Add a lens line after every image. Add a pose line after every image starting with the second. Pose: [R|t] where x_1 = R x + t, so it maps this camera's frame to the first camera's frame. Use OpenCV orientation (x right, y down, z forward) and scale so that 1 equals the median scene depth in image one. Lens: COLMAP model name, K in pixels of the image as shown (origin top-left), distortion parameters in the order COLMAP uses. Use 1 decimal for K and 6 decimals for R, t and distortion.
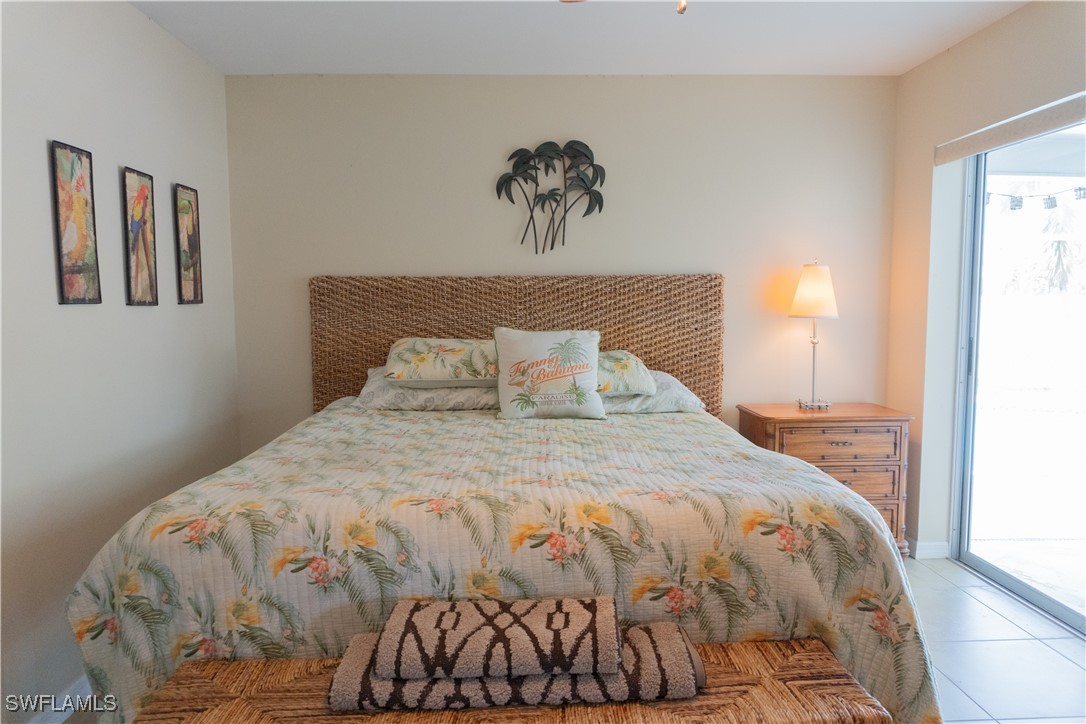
lens RADIAL K [[727.0, 0, 543.0], [0, 727.0, 360.6], [0, 0, 1]] dist [-0.007975, -0.001742]
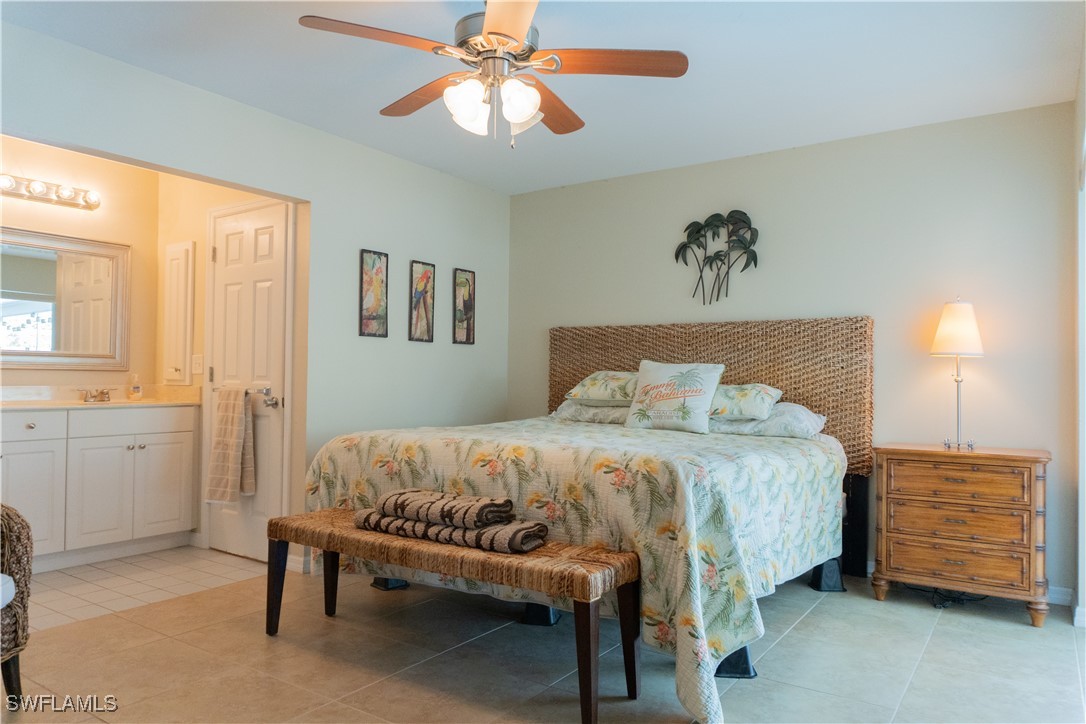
lens RADIAL K [[727.0, 0, 543.0], [0, 727.0, 360.6], [0, 0, 1]] dist [-0.007975, -0.001742]
pose [[0.803032, 0.002217, -0.595931, 0.664367], [-0.068251, 0.993755, -0.088274, 0.095175], [0.592014, 0.111560, 0.798169, -0.158467]]
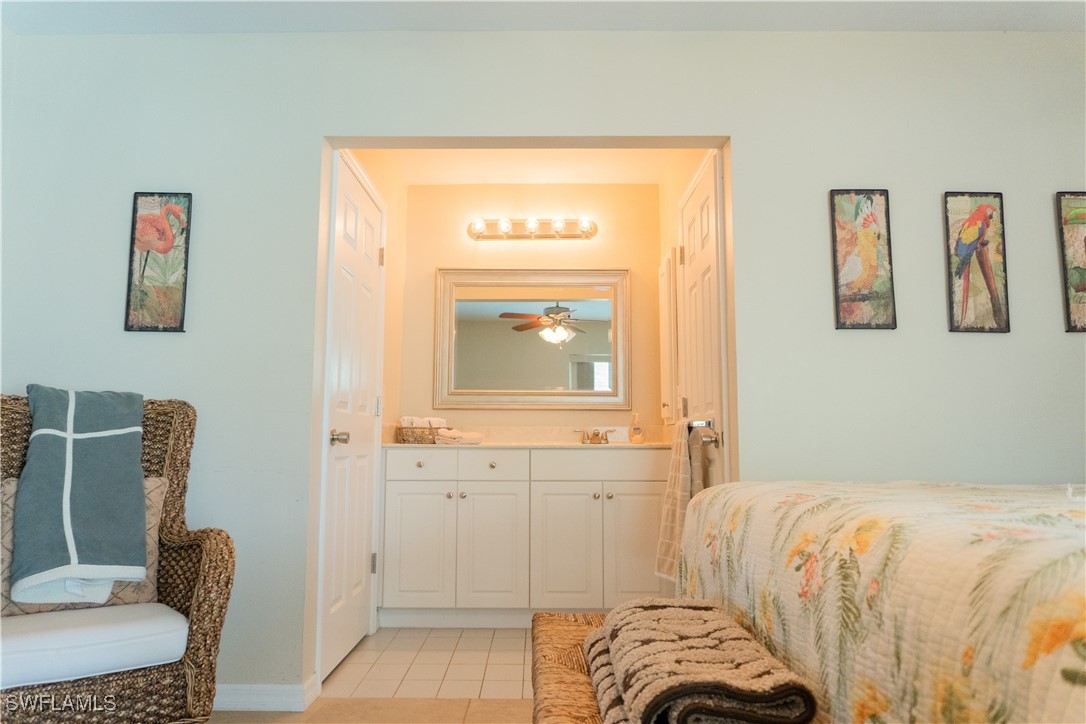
lens RADIAL K [[727.0, 0, 543.0], [0, 727.0, 360.6], [0, 0, 1]] dist [-0.007975, -0.001742]
pose [[-0.039174, -0.104324, -0.993772, 0.378393], [-0.089097, 0.990938, -0.100514, 0.101084], [0.995252, 0.084605, -0.048114, 0.496245]]
